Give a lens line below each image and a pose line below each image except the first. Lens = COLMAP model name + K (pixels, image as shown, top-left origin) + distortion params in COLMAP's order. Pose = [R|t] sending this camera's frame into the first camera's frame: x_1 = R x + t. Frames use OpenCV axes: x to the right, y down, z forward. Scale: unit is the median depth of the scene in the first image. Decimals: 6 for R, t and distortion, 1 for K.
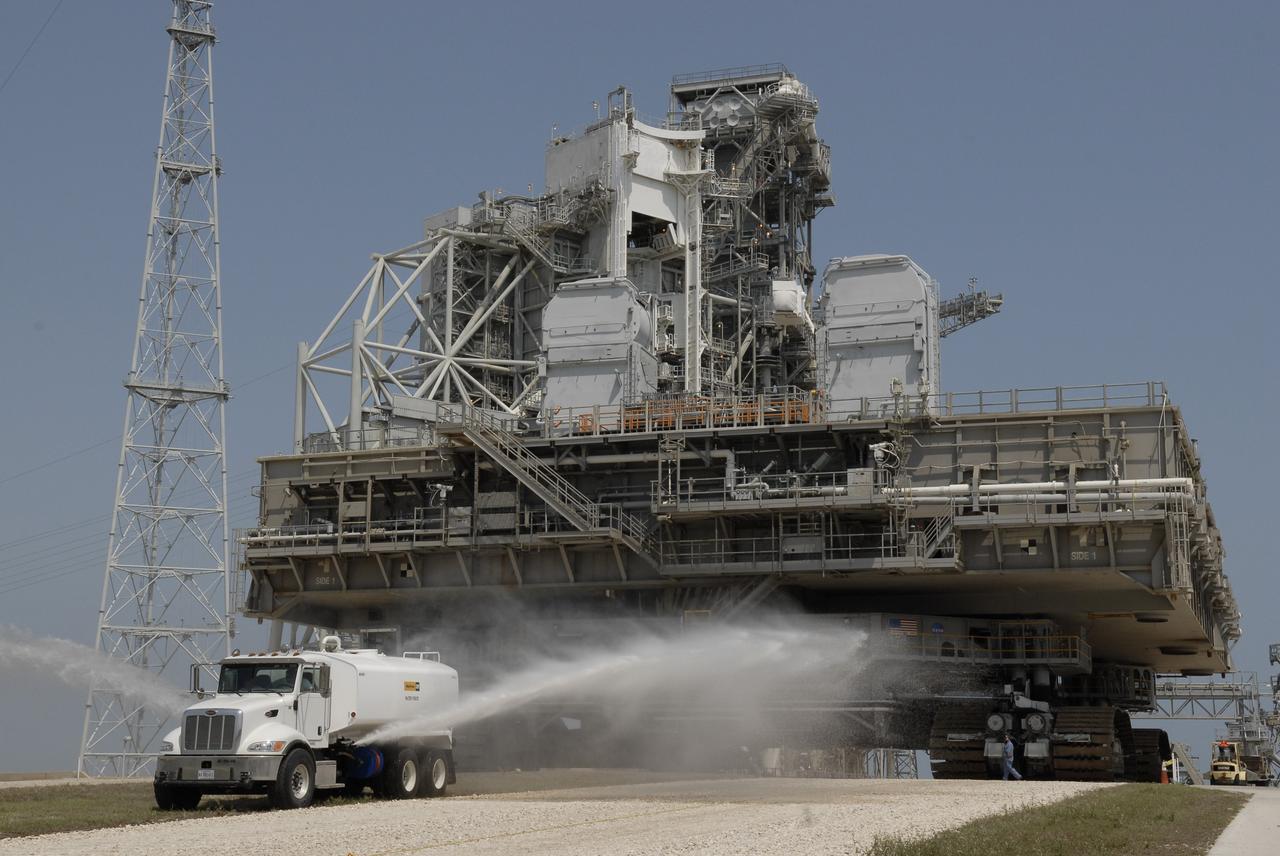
lens RADIAL K [[1935.7, 0, 640.0], [0, 1935.7, 428.0], [0, 0, 1]] dist [0.147820, -0.025085]
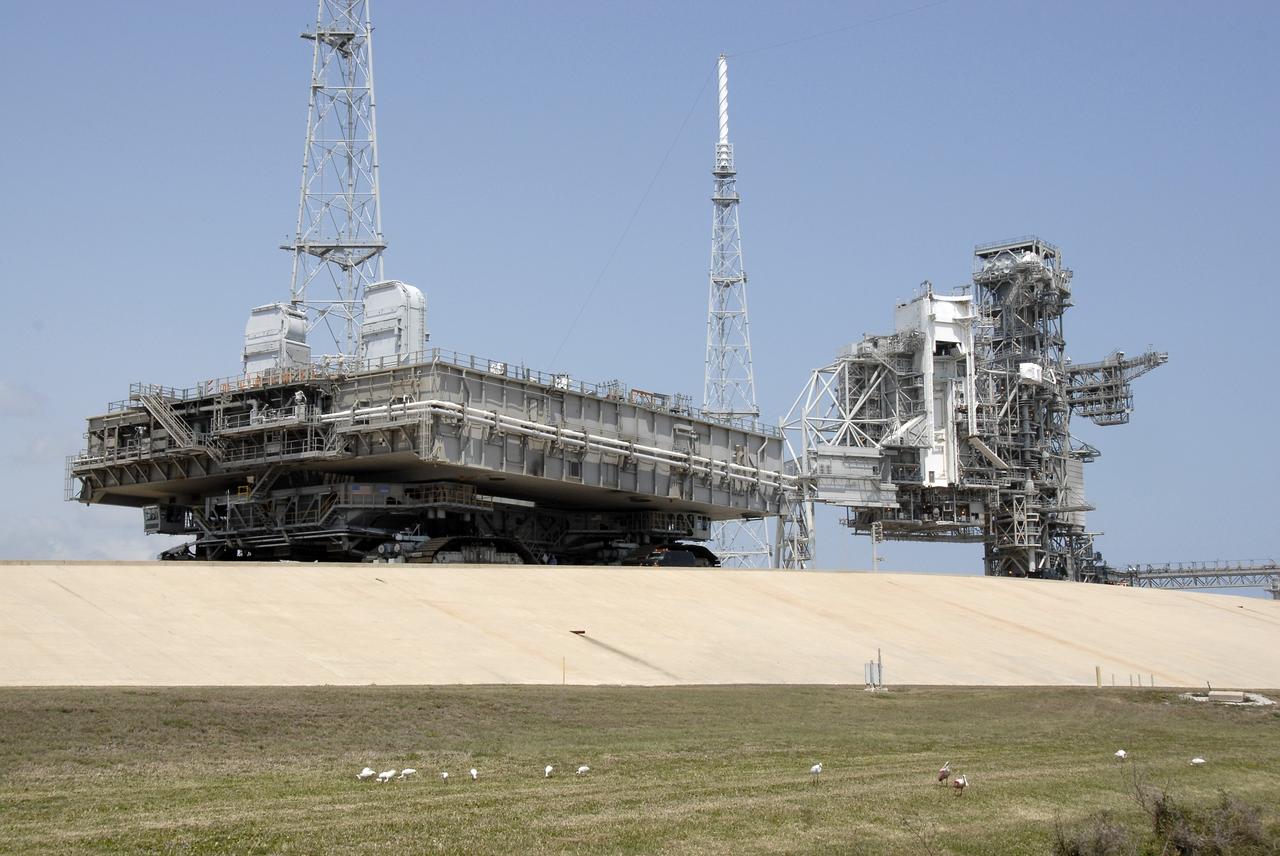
lens RADIAL K [[1650.2, 0, 640.0], [0, 1650.2, 428.0], [0, 0, 1]] dist [0.112639, -0.024471]
pose [[0.954509, -0.061035, -0.291870, 0.196543], [0.070403, 0.997283, 0.021692, -0.078602], [0.289752, -0.041254, 0.956212, -0.732221]]
